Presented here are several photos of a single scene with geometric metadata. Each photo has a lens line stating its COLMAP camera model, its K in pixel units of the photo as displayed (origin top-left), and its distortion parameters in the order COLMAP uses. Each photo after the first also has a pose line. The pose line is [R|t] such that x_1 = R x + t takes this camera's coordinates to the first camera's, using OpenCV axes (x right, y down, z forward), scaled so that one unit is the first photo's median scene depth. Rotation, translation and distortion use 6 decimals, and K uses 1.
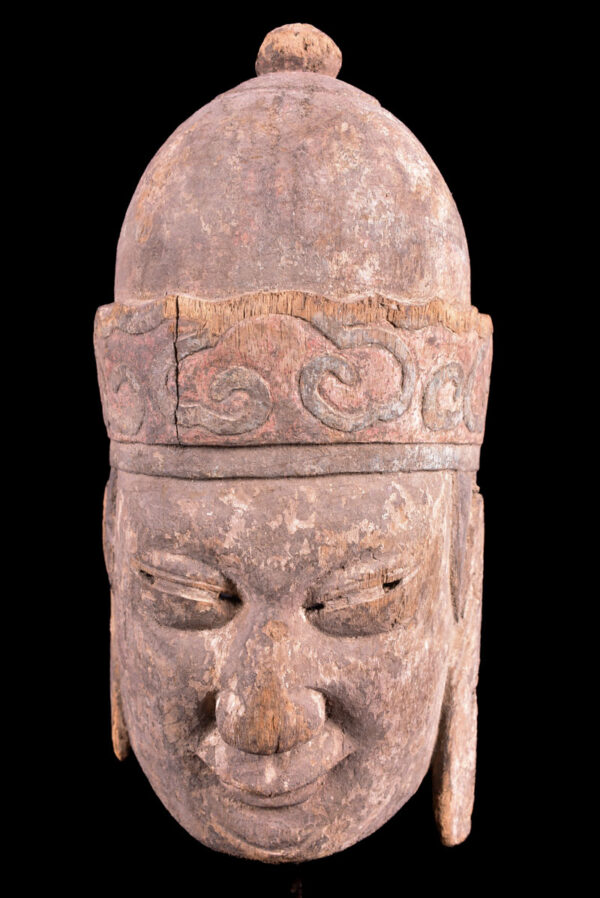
lens RADIAL K [[988.3, 0, 298.3], [0, 988.3, 452.1], [0, 0, 1]] dist [-0.077474, 0.000000]
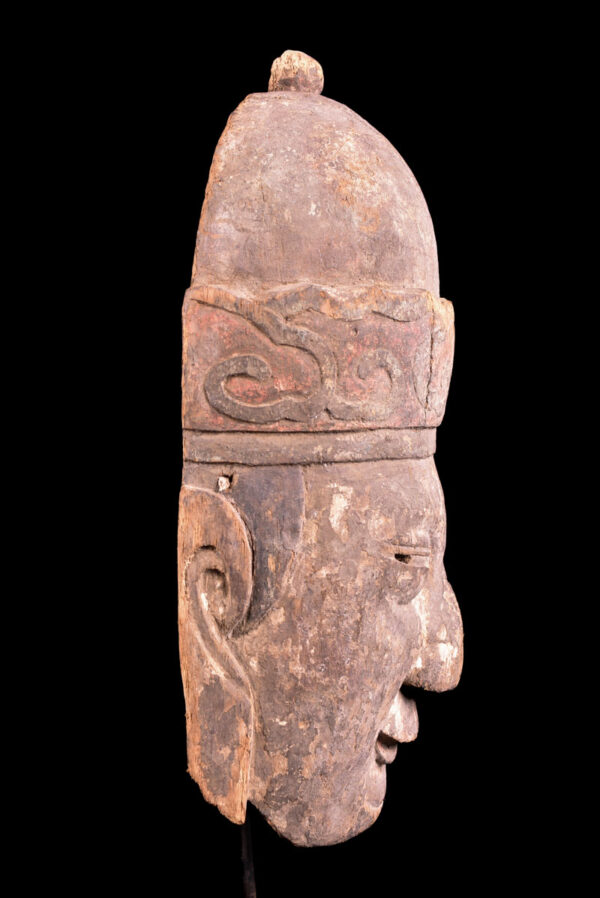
lens RADIAL K [[988.3, 0, 299.6], [0, 988.3, 450.9], [0, 0, 1]] dist [-0.077474, 0.000000]
pose [[0.134914, -0.025053, 0.990541, -1.227280], [0.100797, 0.994841, 0.011433, -0.007136], [-0.985717, 0.098301, 0.136743, 0.992631]]
